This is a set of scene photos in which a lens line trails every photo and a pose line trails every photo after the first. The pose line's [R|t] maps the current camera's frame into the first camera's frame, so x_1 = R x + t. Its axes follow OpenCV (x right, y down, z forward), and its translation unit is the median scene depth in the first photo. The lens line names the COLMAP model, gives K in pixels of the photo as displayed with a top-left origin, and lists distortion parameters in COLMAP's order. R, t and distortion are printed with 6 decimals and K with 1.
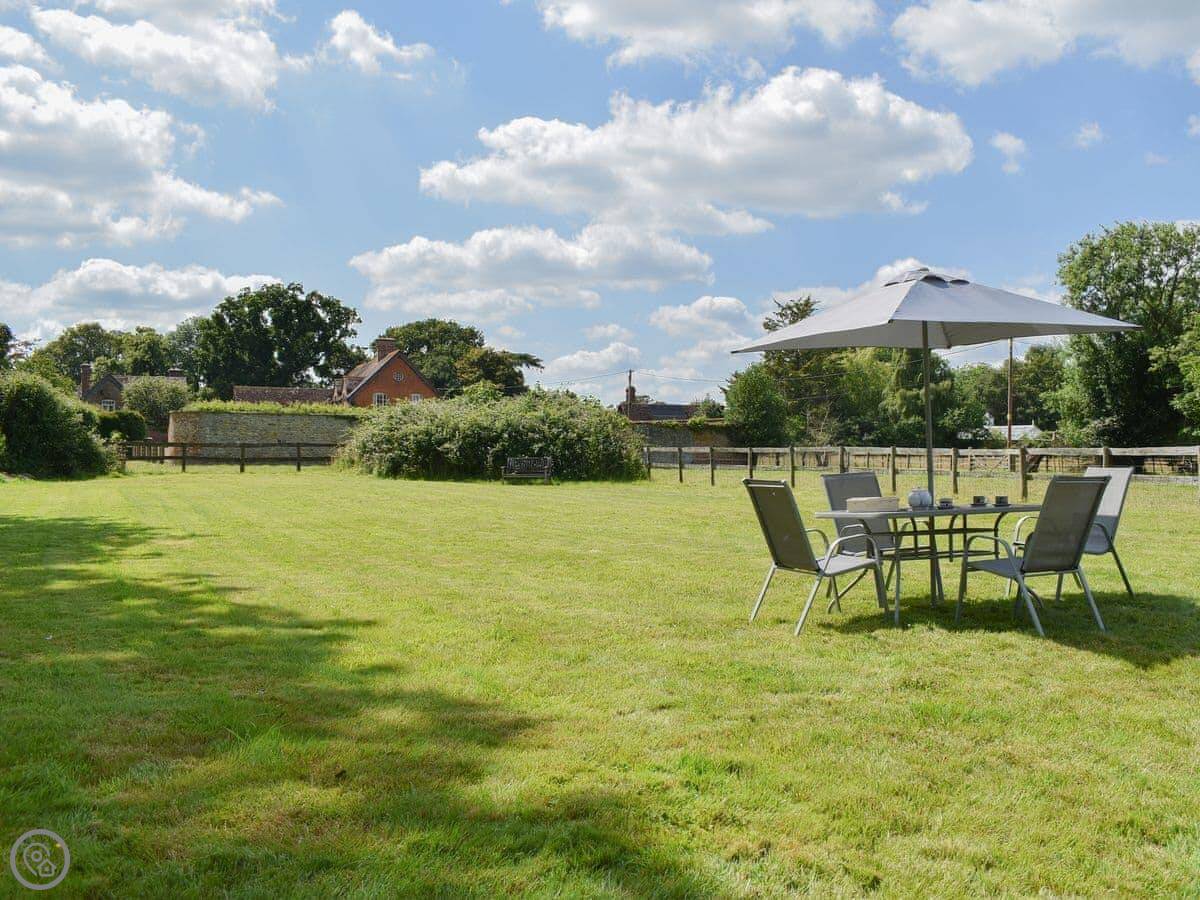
lens RADIAL K [[1055.4, 0, 670.7], [0, 1055.4, 446.2], [0, 0, 1]] dist [-0.096502, 0.017578]
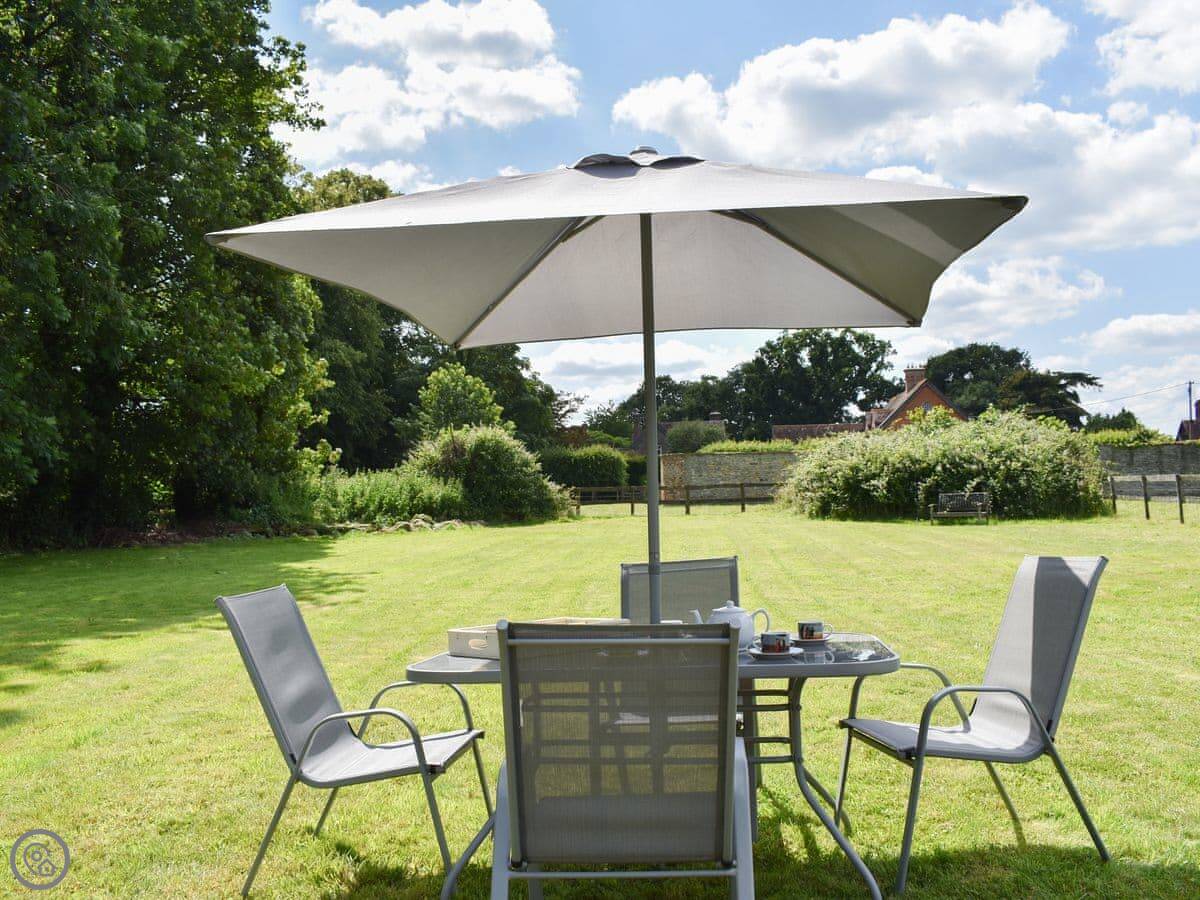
lens RADIAL K [[1055.4, 0, 612.3], [0, 1055.4, 455.1], [0, 0, 1]] dist [-0.096502, 0.017578]
pose [[0.830327, -0.044127, -0.555526, 0.074774], [0.032151, 0.998993, -0.031297, -0.001985], [0.556348, 0.008126, 0.830910, 0.088572]]
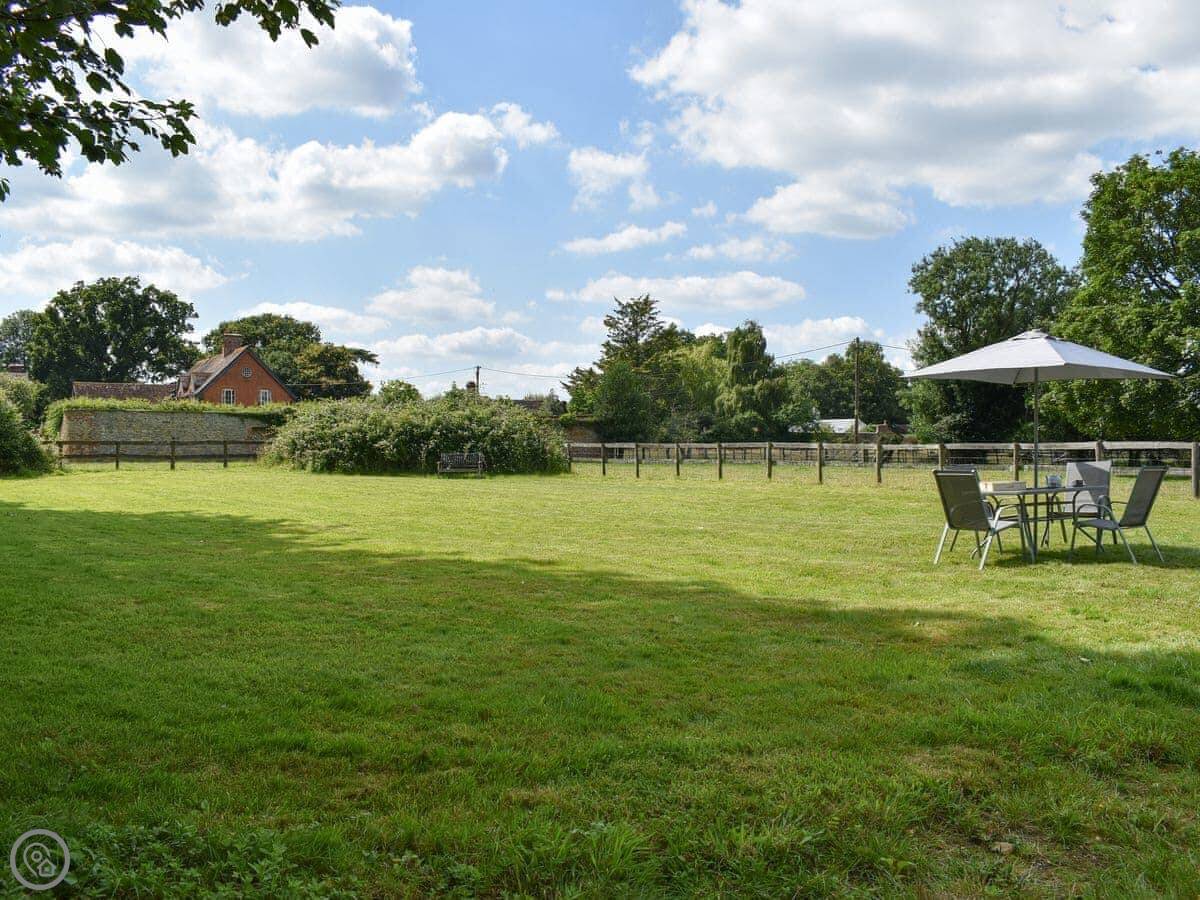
lens RADIAL K [[1055.4, 0, 594.9], [0, 1055.4, 446.1], [0, 0, 1]] dist [-0.096502, 0.017578]
pose [[0.994317, -0.005215, 0.106330, -0.080787], [0.004561, 0.999969, 0.006386, -0.002136], [-0.106360, -0.005865, 0.994310, -0.062447]]
